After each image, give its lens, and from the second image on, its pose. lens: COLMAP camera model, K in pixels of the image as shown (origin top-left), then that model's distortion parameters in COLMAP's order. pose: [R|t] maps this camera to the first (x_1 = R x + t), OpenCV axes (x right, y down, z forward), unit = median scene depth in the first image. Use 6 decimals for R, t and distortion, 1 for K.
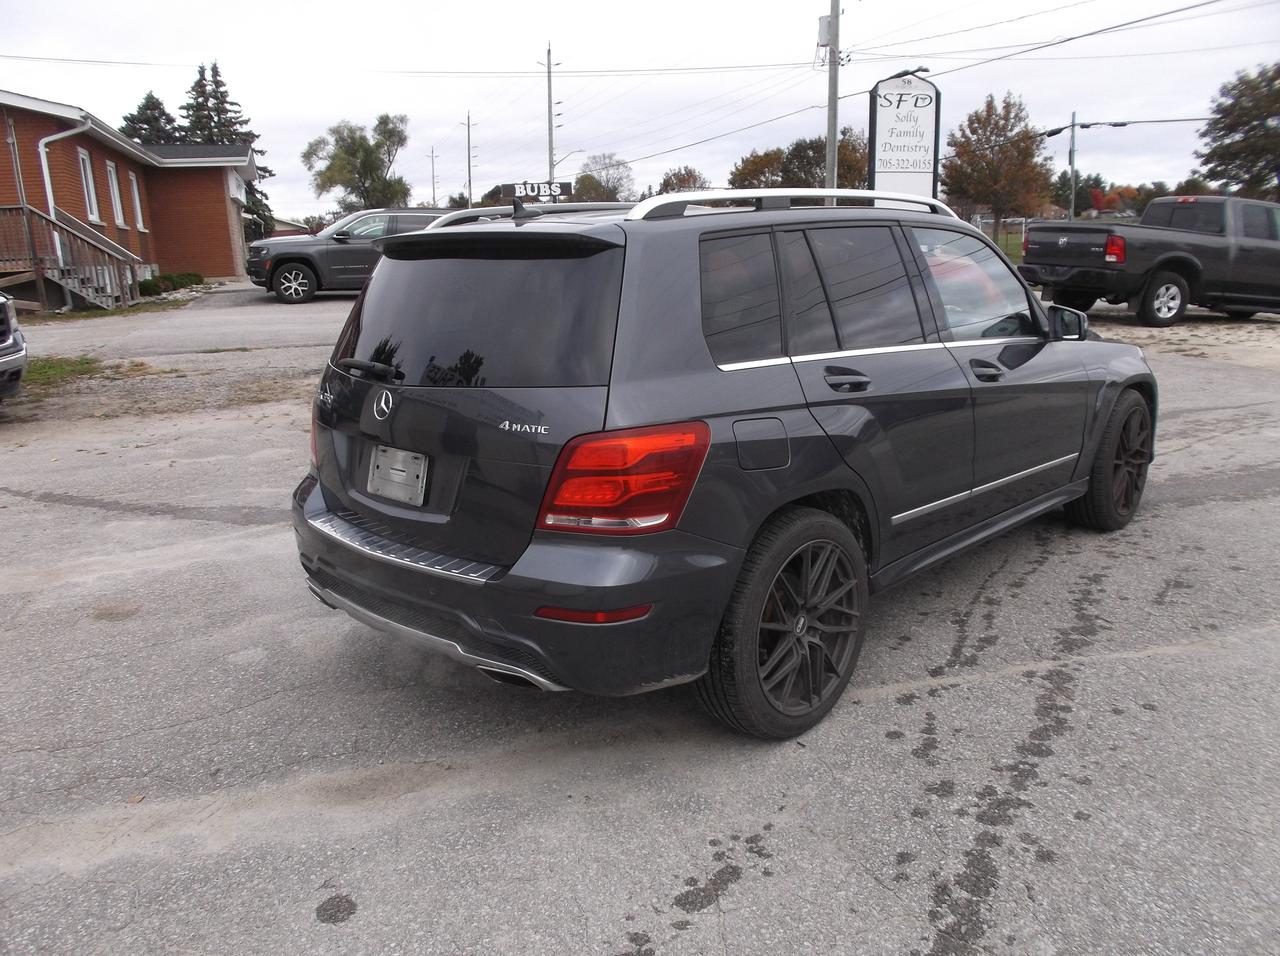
lens RADIAL K [[1011.0, 0, 640.1], [0, 1011.0, 483.0], [0, 0, 1]] dist [-0.026654, 0.004900]
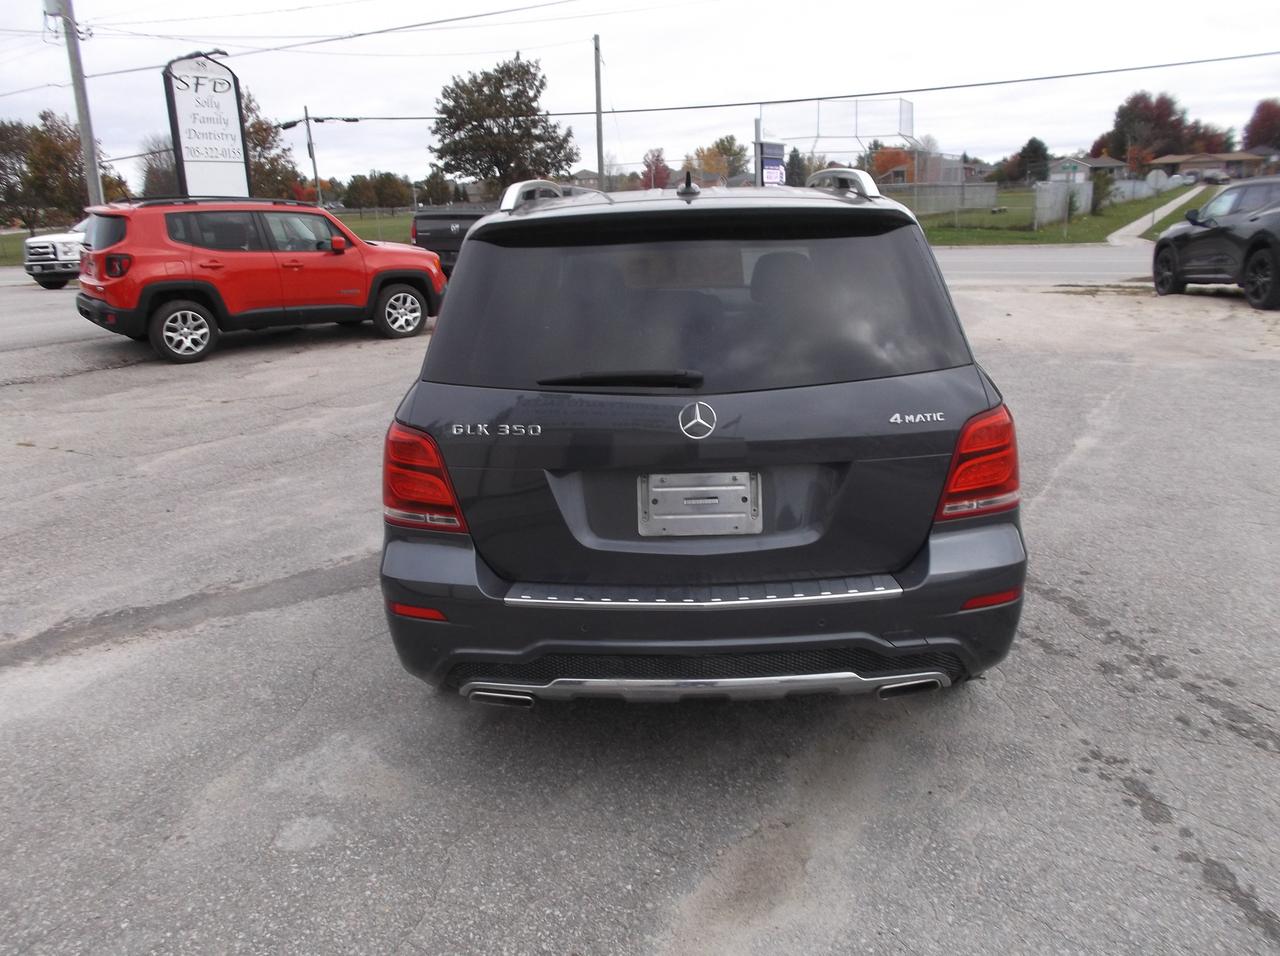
lens RADIAL K [[1011.0, 0, 640.1], [0, 1011.0, 483.0], [0, 0, 1]] dist [-0.026654, 0.004900]
pose [[0.743664, -0.180473, 0.643734, -0.618559], [0.176241, 0.981737, 0.071634, -0.072522], [-0.644906, 0.060181, 0.761889, 0.312152]]
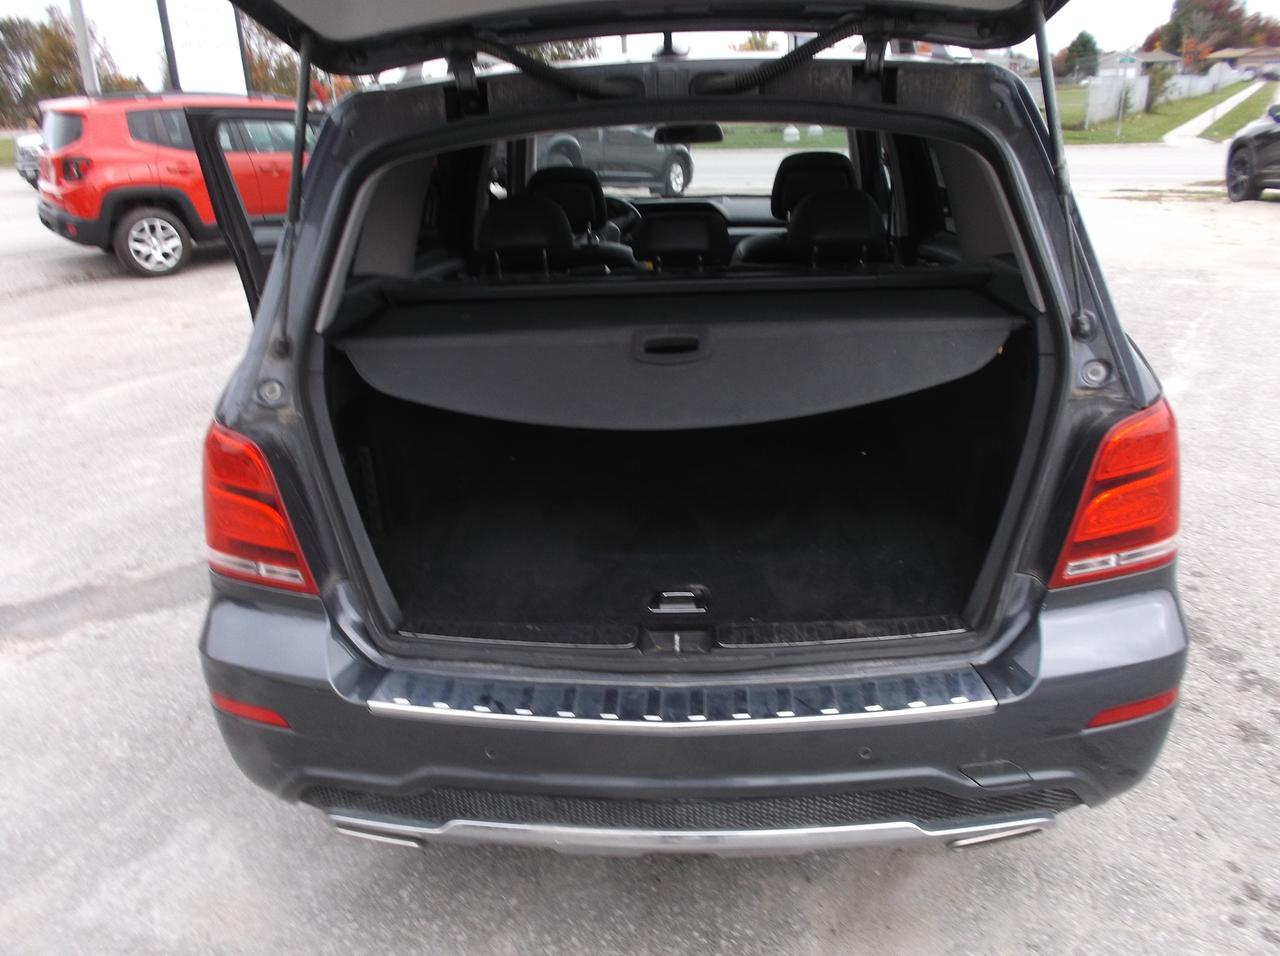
lens RADIAL K [[1011.0, 0, 640.1], [0, 1011.0, 483.0], [0, 0, 1]] dist [-0.026654, 0.004900]
pose [[0.762071, -0.232888, 0.604162, -0.426736], [0.173431, 0.972400, 0.156075, -0.101910], [-0.623835, -0.014160, 0.781428, 0.471350]]
